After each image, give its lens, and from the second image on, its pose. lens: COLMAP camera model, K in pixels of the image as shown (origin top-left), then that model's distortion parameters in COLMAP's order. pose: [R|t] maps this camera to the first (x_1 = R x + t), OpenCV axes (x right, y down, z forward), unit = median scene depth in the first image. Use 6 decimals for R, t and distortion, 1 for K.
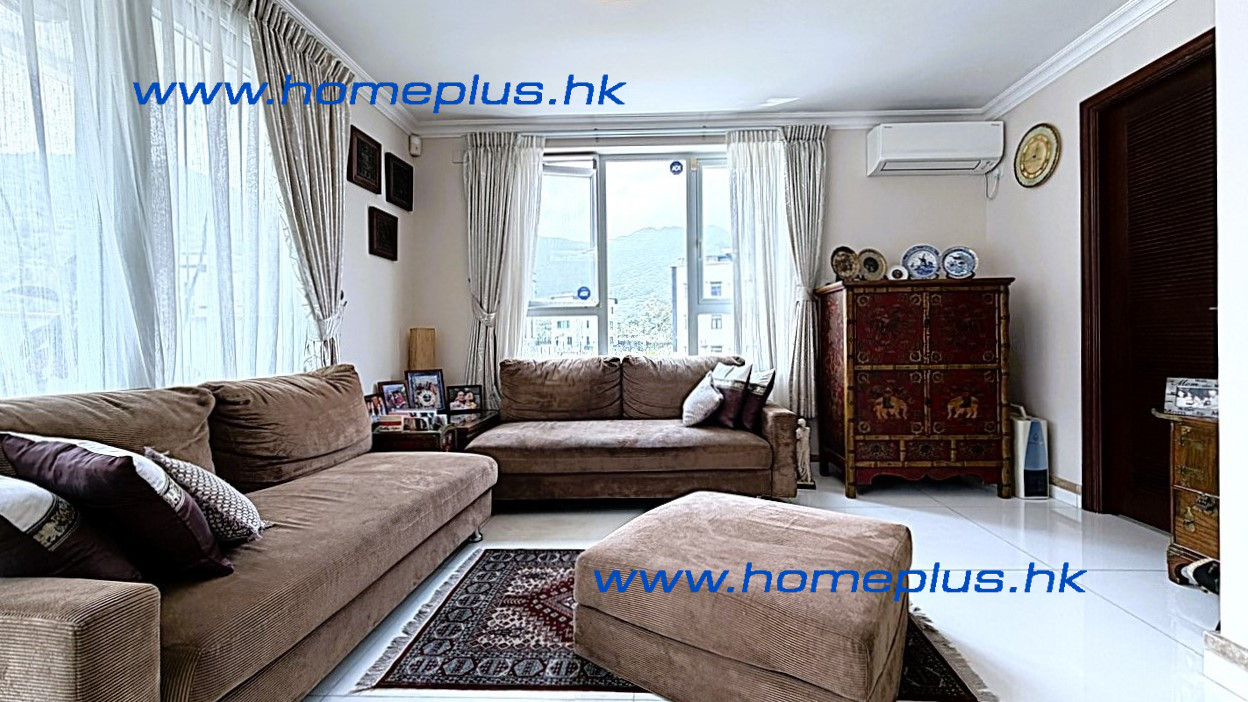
lens RADIAL K [[516.6, 0, 639.5], [0, 516.6, 343.3], [0, 0, 1]] dist [0.001583, 0.000123]
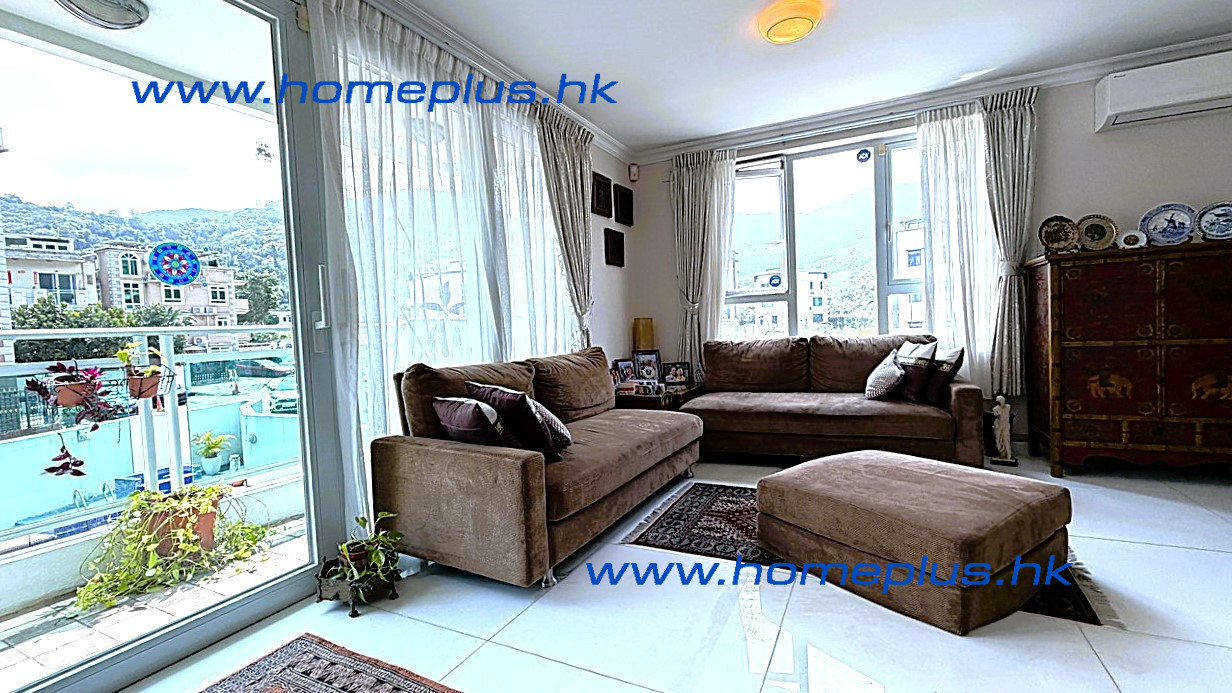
lens RADIAL K [[513.9, 0, 616.0], [0, 513.9, 346.5], [0, 0, 1]] dist [0.001794, 0.000314]
pose [[0.906769, -0.011489, -0.421472, 0.065859], [0.030424, 0.998806, 0.038228, -0.010759], [0.420529, -0.047487, 0.906035, -0.225825]]
